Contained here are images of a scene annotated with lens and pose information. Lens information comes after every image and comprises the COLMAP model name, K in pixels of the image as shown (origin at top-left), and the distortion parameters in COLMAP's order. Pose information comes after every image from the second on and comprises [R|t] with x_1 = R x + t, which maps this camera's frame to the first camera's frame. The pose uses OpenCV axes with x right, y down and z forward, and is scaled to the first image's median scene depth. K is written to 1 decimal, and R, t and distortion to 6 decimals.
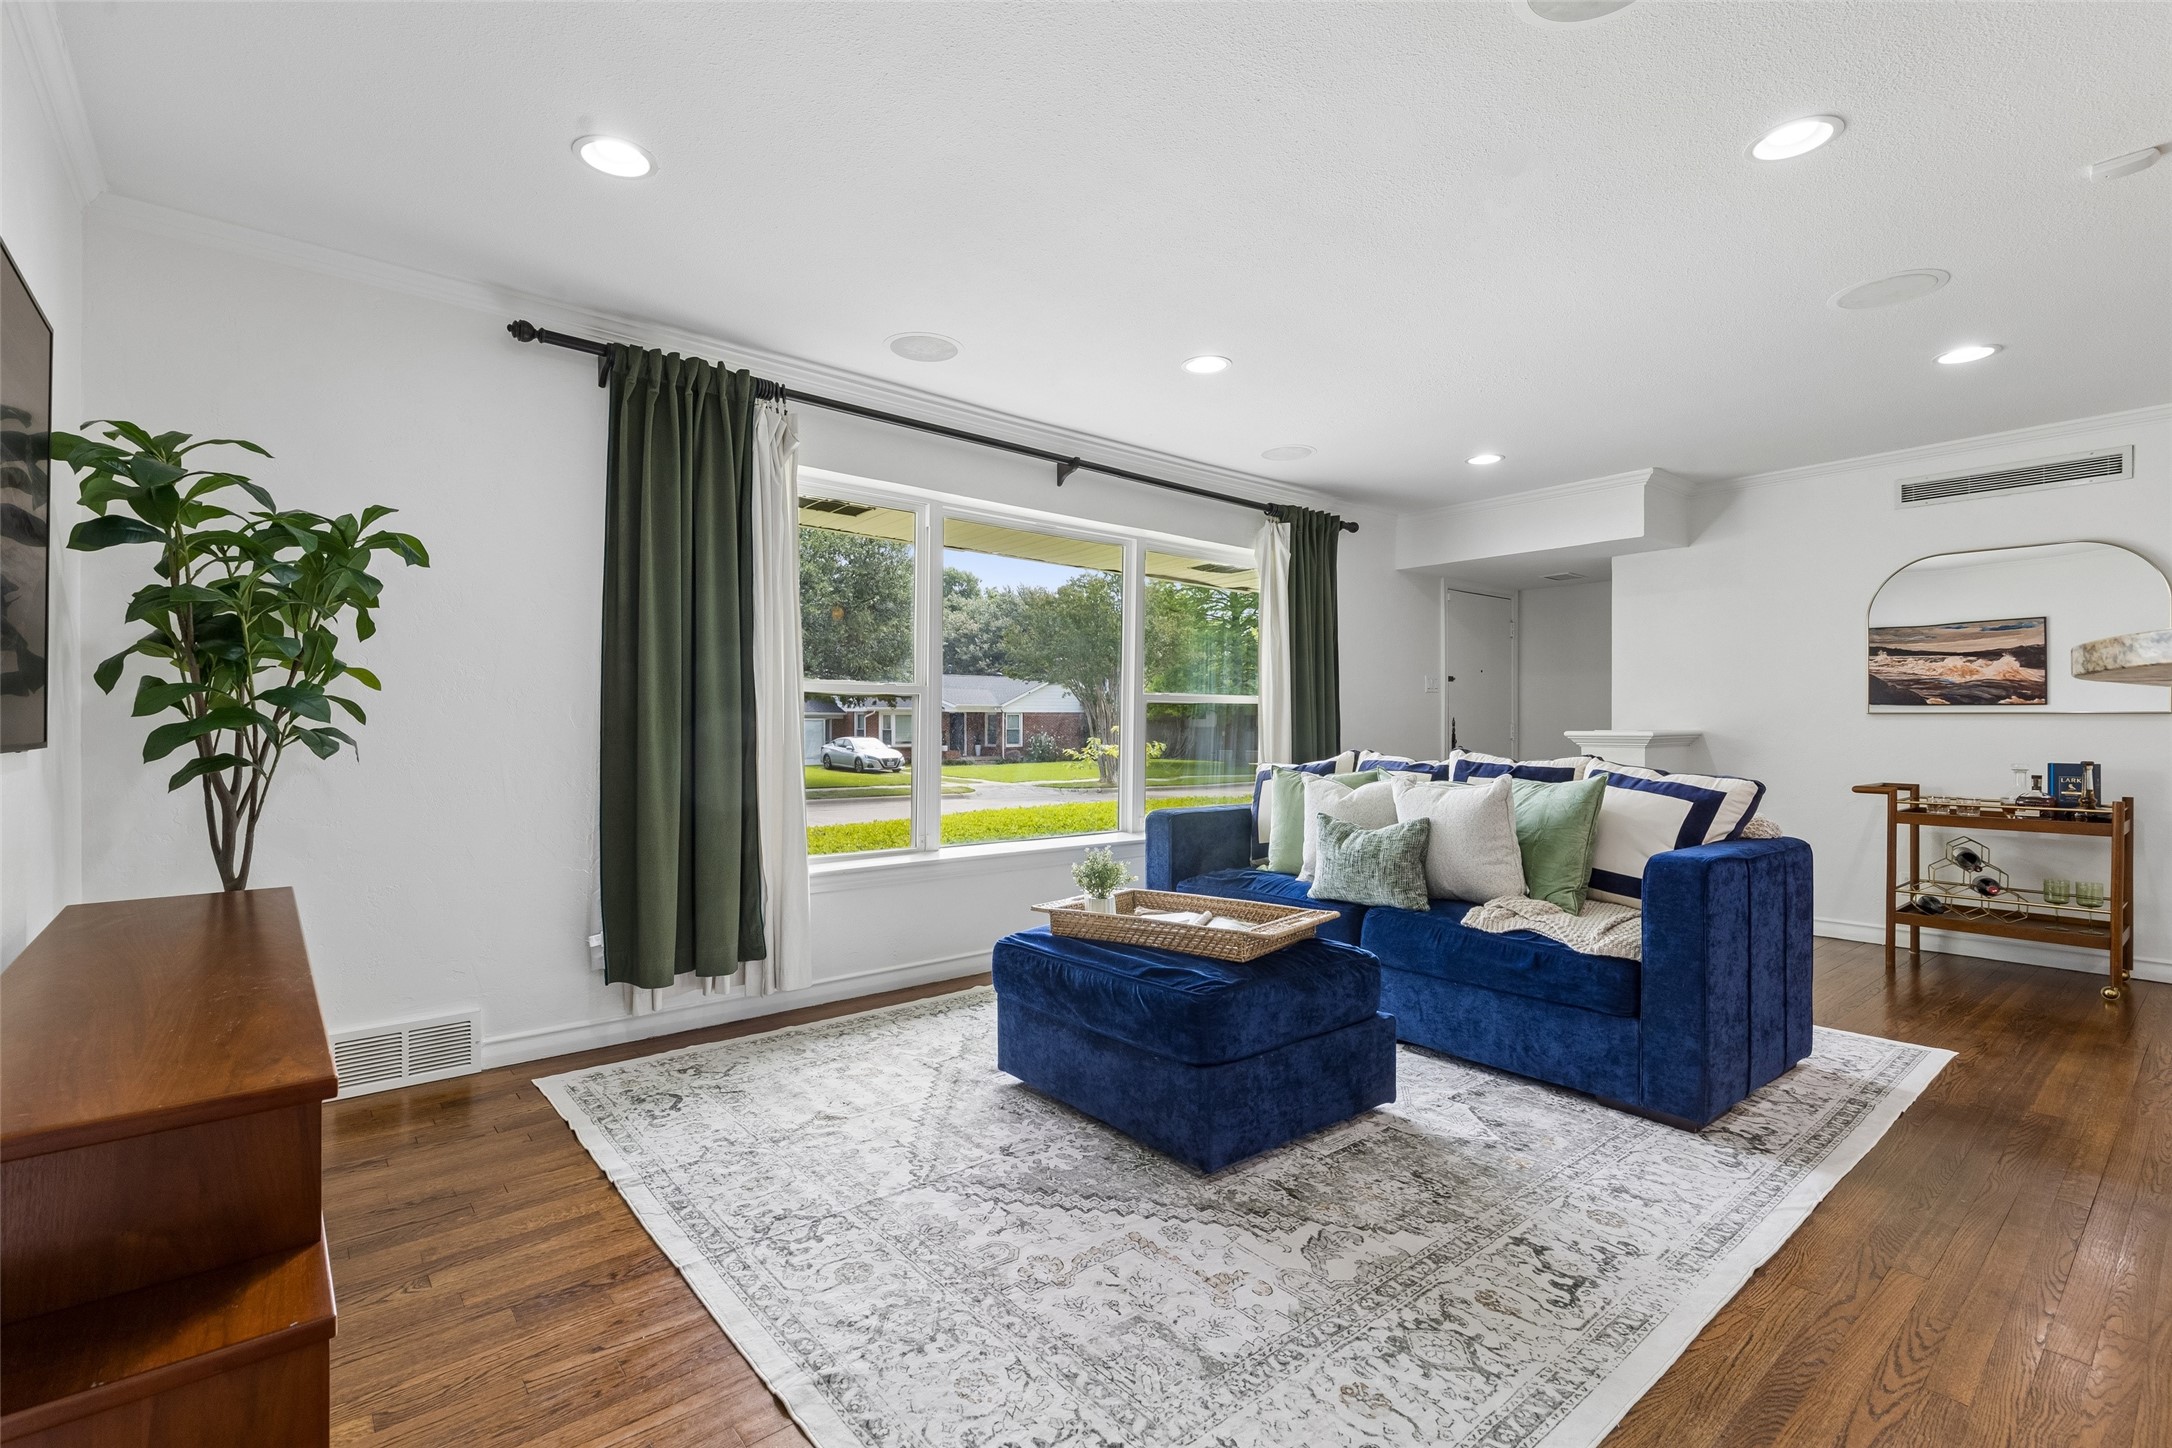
lens RADIAL K [[985.7, 0, 1086.5], [0, 985.7, 719.7], [0, 0, 1]] dist [0.007614, -0.001577]
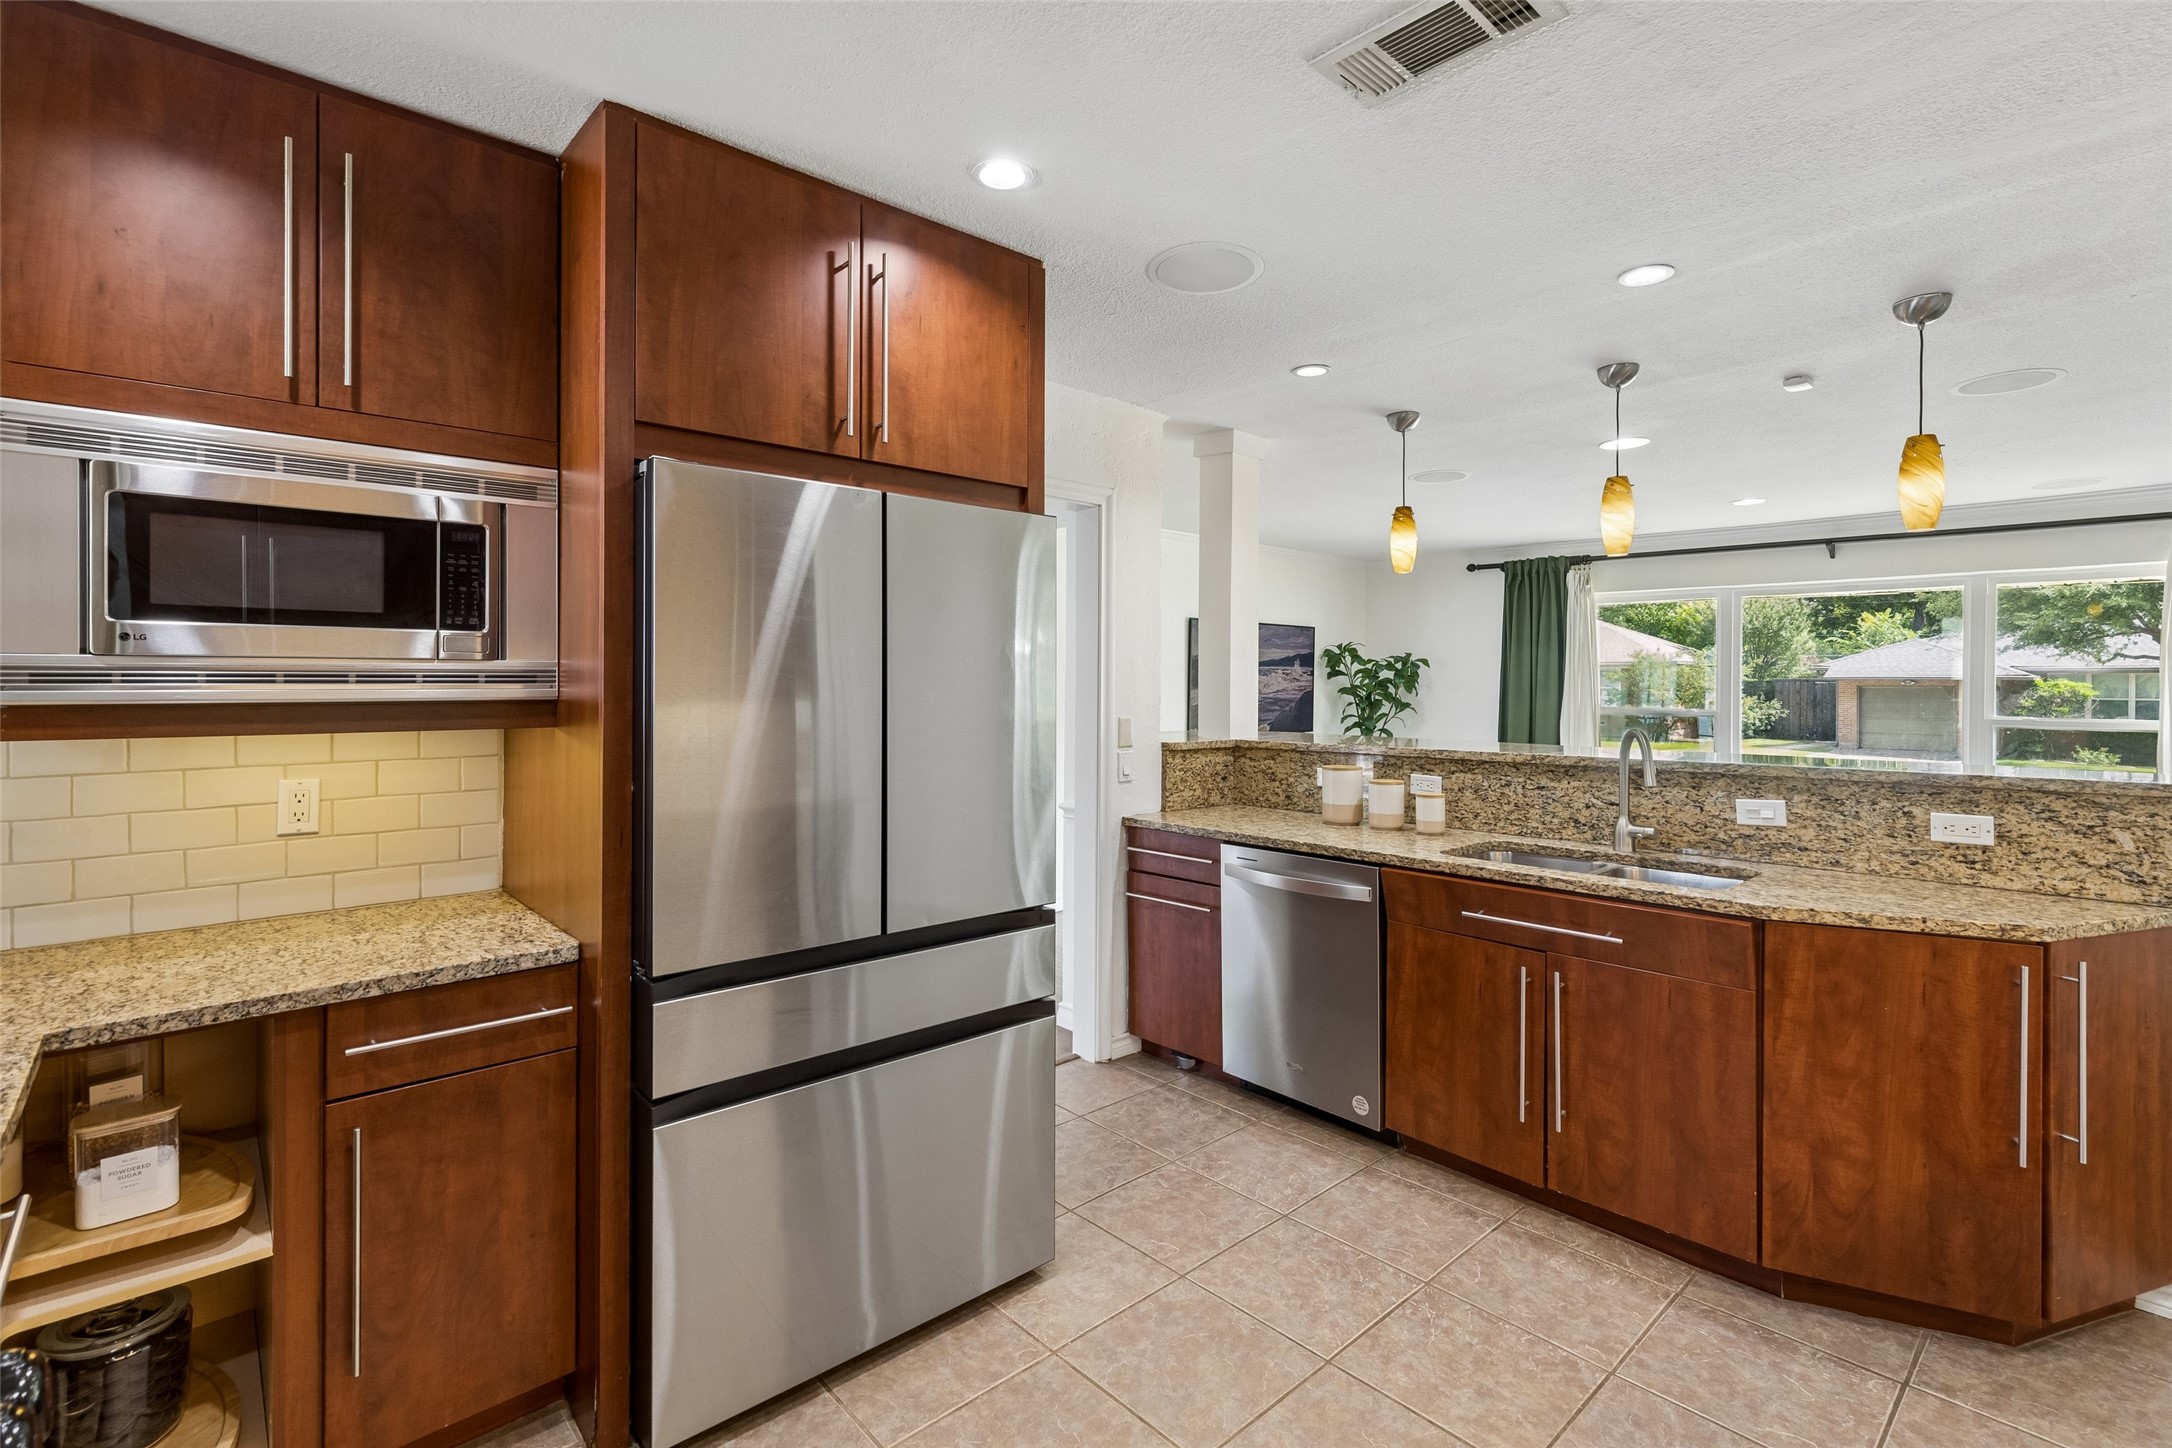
lens RADIAL K [[985.7, 0, 1068.1], [0, 985.7, 688.1], [0, 0, 1]] dist [0.007614, -0.001577]
pose [[0.025788, 0.005373, -0.999653, 1.610389], [0.000652, 0.999985, 0.005392, -0.095211], [0.999667, -0.000791, 0.025784, -0.054089]]
